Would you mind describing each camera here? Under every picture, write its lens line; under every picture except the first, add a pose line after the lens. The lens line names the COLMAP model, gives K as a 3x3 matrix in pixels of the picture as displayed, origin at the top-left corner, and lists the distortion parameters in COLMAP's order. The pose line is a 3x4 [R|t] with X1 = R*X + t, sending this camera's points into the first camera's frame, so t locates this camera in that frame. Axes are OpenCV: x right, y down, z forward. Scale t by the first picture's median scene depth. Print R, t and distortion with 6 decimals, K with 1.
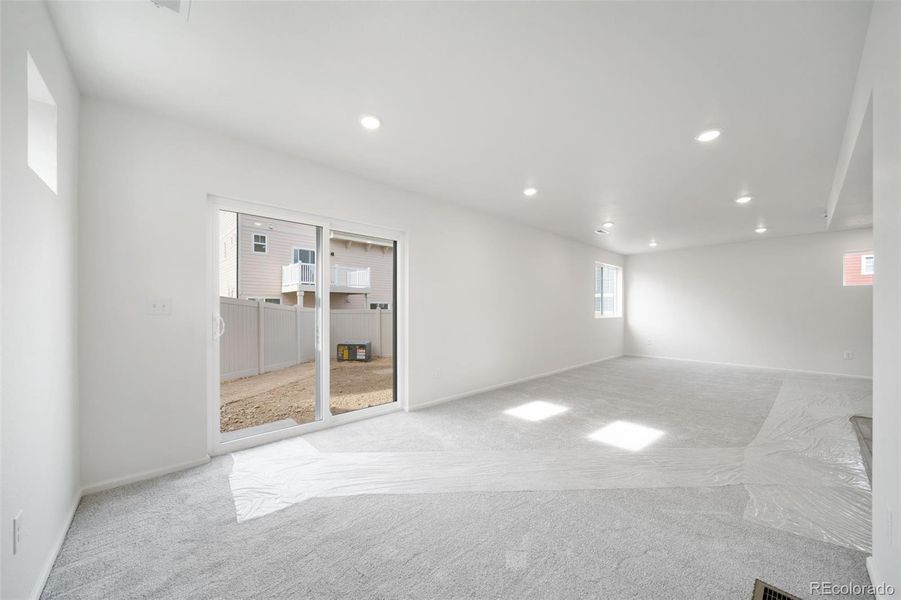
lens RADIAL K [[318.7, 0, 446.0], [0, 318.7, 305.2], [0, 0, 1]] dist [0.002375, 0.000011]
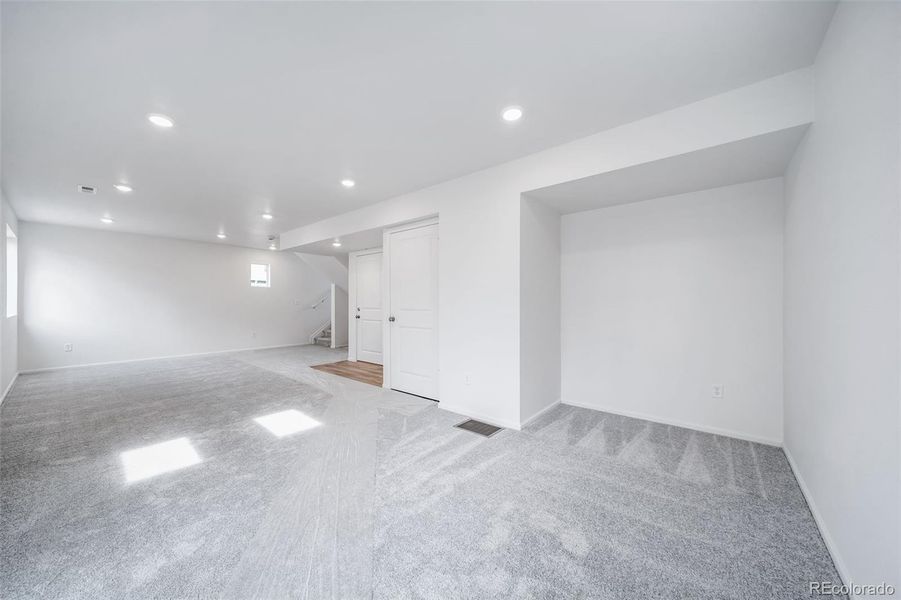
lens RADIAL K [[318.7, 0, 446.7], [0, 318.7, 303.5], [0, 0, 1]] dist [0.002375, 0.000011]
pose [[-0.137841, -0.002903, 0.990450, -0.408738], [-0.013303, 0.999911, 0.001079, 0.002638], [-0.990365, -0.013027, -0.137868, 0.458104]]
